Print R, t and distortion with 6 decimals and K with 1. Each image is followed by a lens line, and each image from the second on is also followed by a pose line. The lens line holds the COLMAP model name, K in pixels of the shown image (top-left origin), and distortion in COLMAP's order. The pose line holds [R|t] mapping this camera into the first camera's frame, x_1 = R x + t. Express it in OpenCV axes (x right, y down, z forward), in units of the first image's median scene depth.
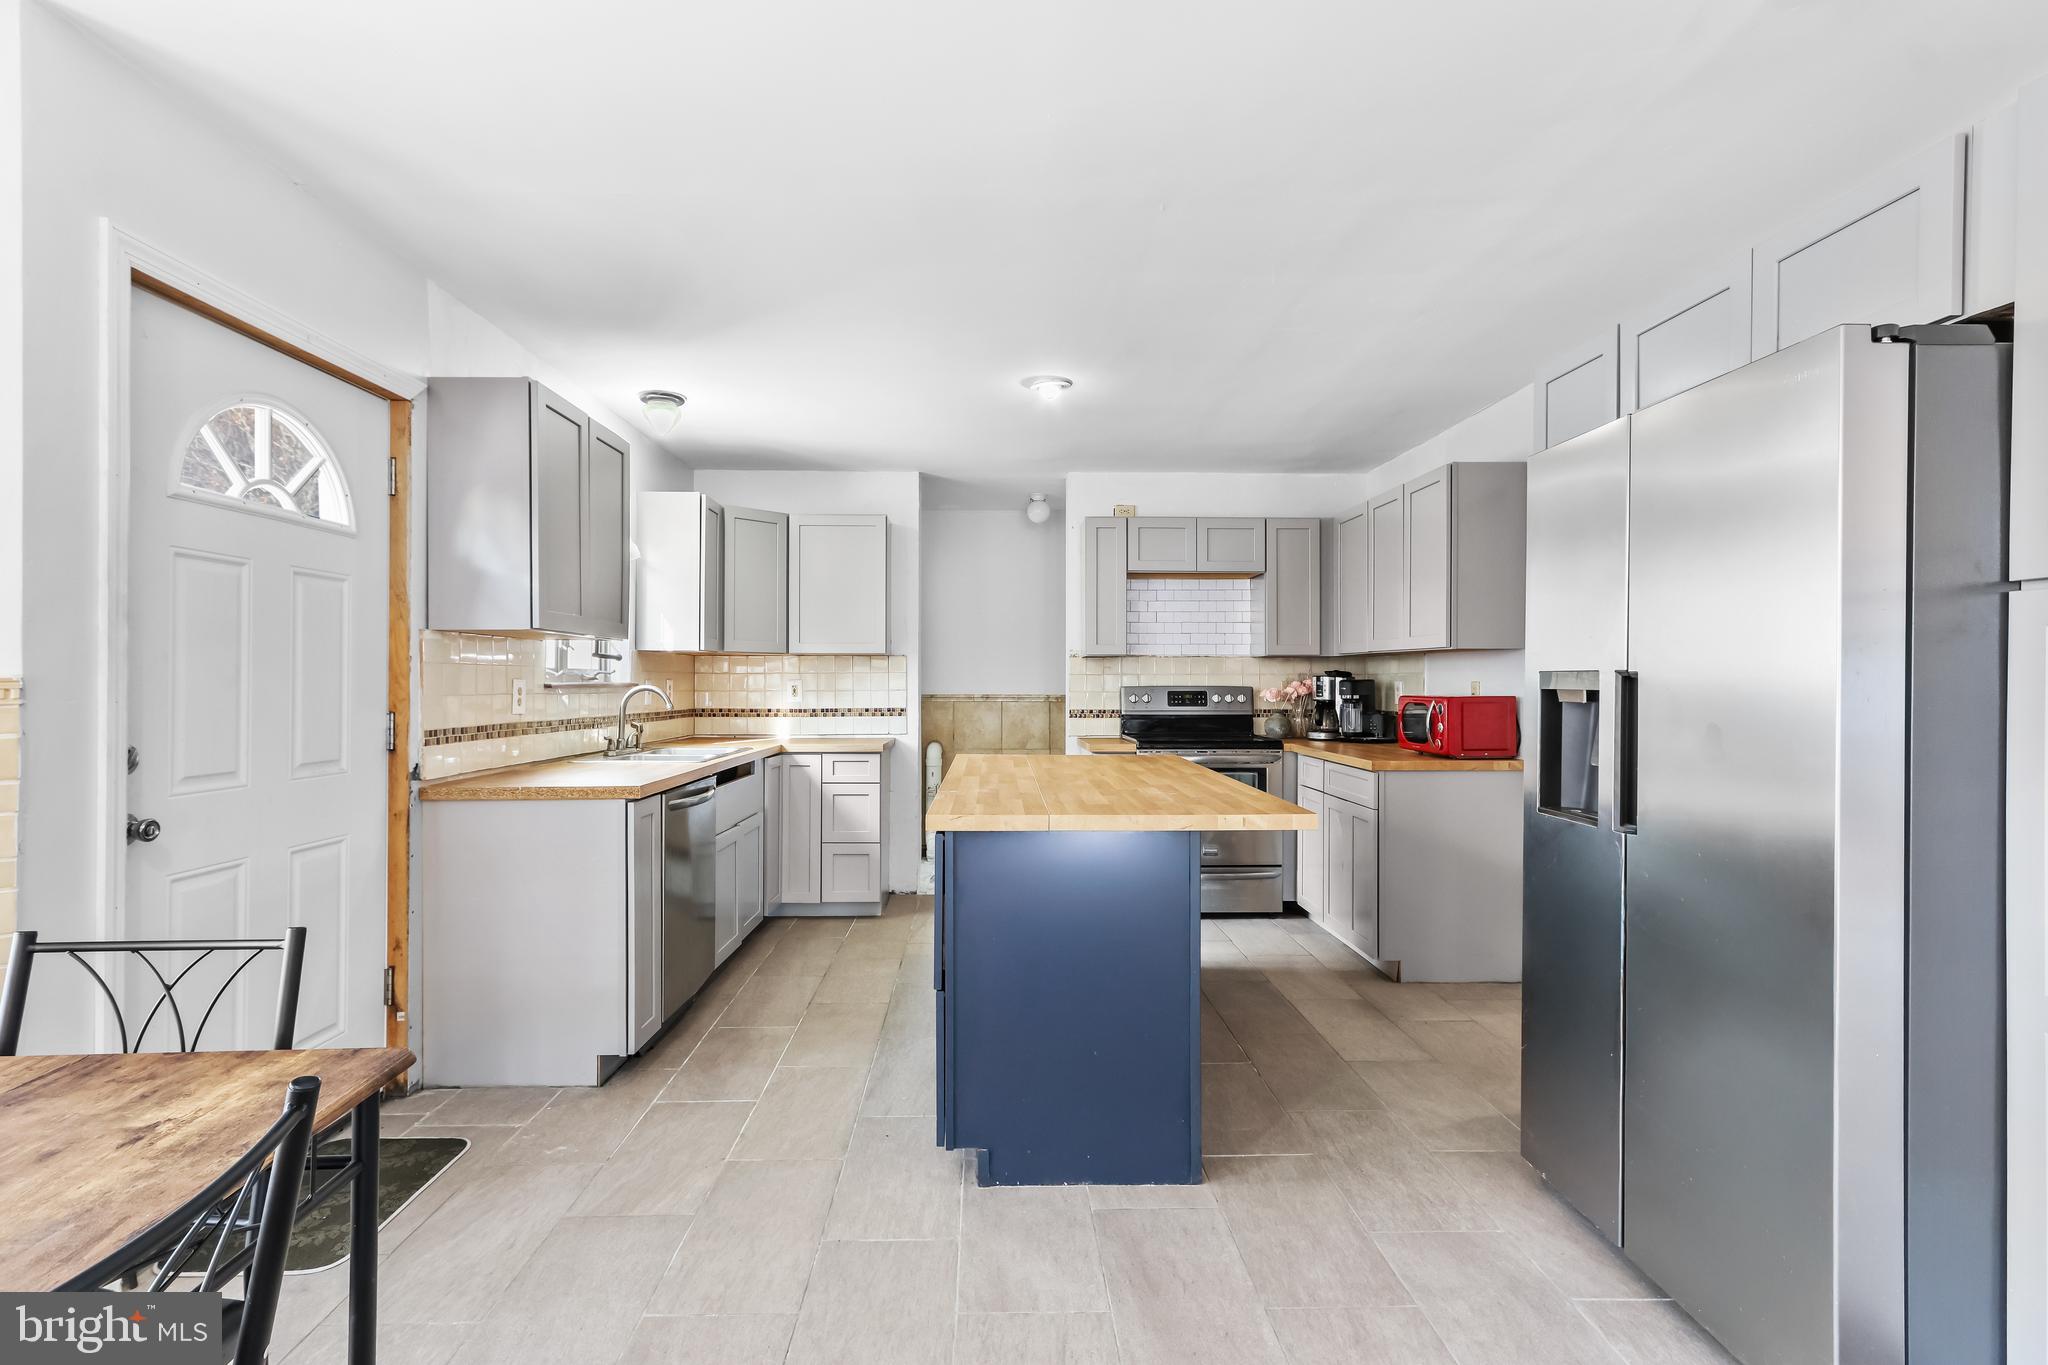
lens RADIAL K [[972.8, 0, 1012.9], [0, 972.8, 684.5], [0, 0, 1]] dist [-0.001700, 0.000608]
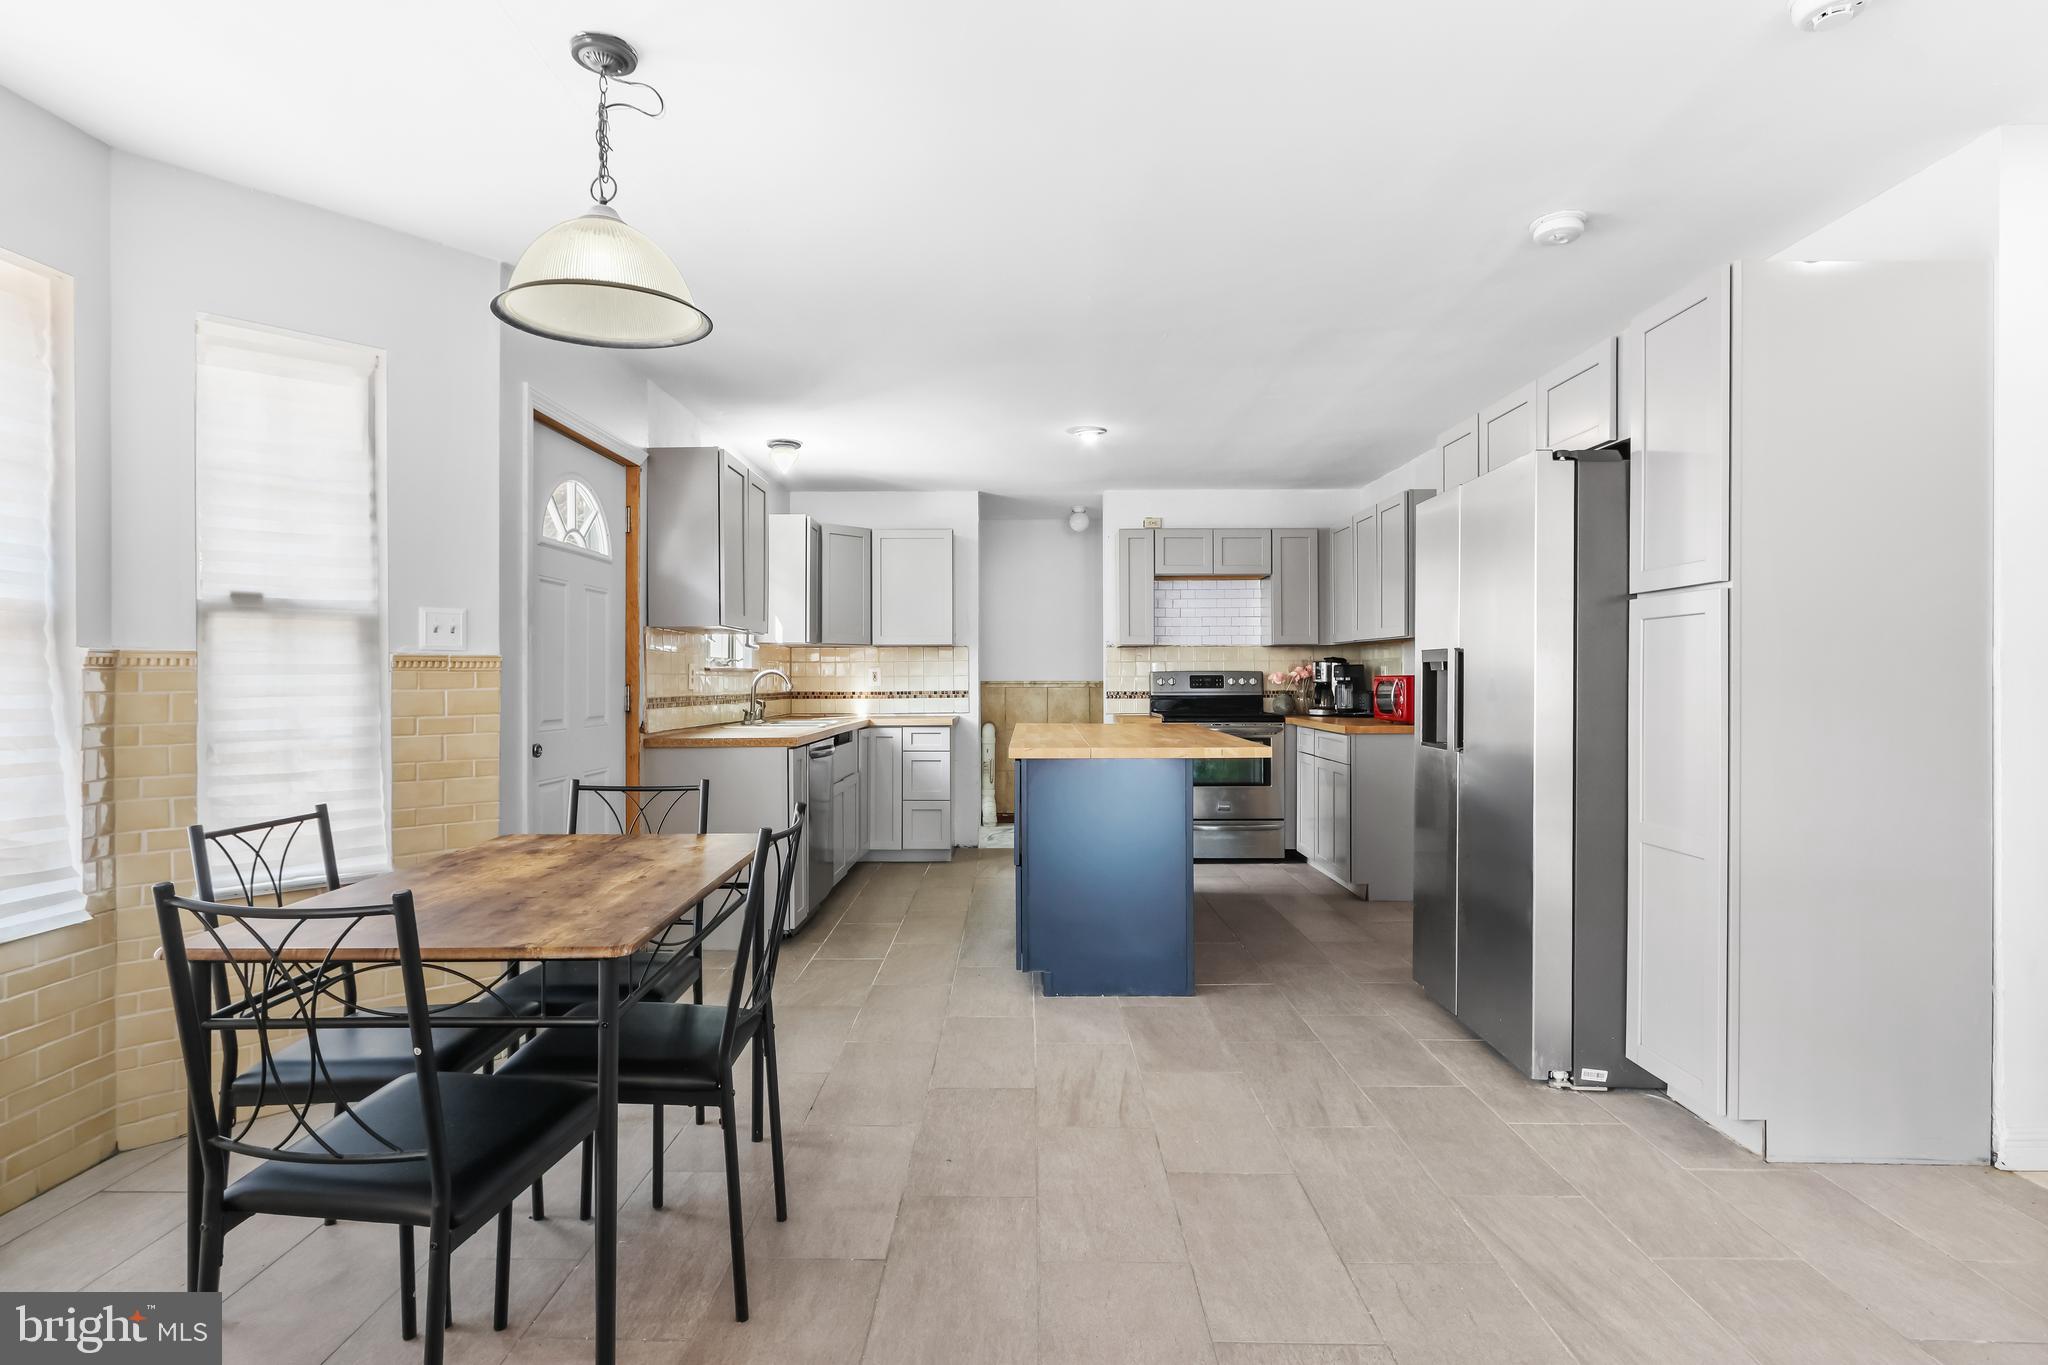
lens RADIAL K [[1021.9, 0, 1018.9], [0, 1021.9, 679.9], [0, 0, 1]] dist [-0.003667, -0.000266]
pose [[0.999536, -0.004306, -0.030149, -0.011871], [0.004263, 0.999990, -0.001507, 0.014638], [0.030156, 0.001378, 0.999544, -0.269922]]
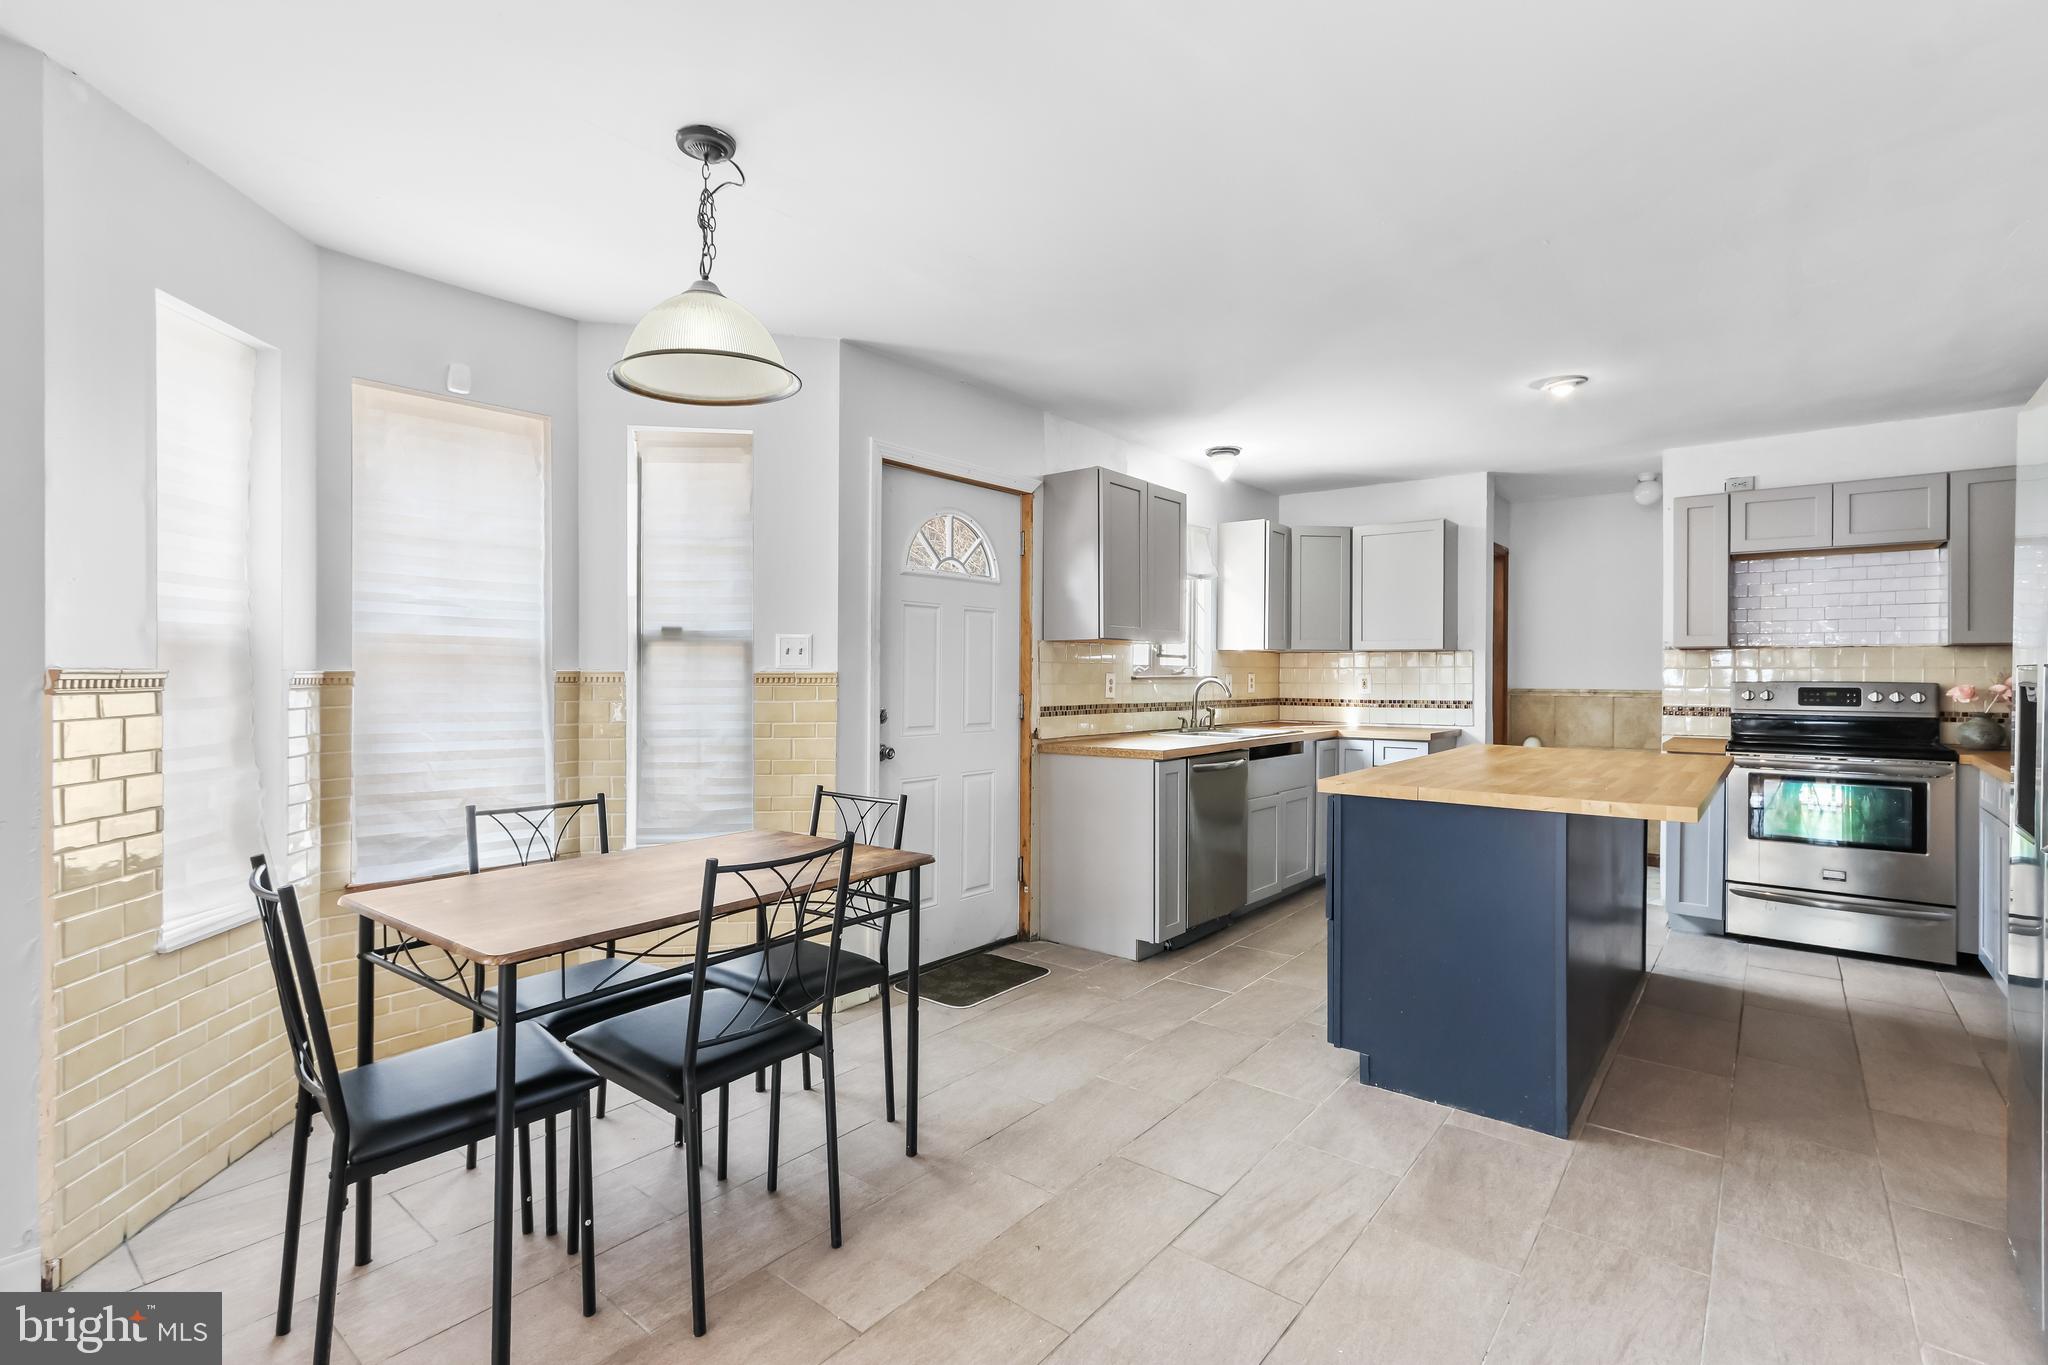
lens RADIAL K [[950.6, 0, 1013.5], [0, 950.6, 676.8], [0, 0, 1]] dist [0.000958, 0.000866]
pose [[0.762278, 0.003464, -0.647240, 0.192776], [-0.004131, 0.999991, 0.000487, -0.000175], [0.647236, 0.002303, 0.762286, -0.099581]]
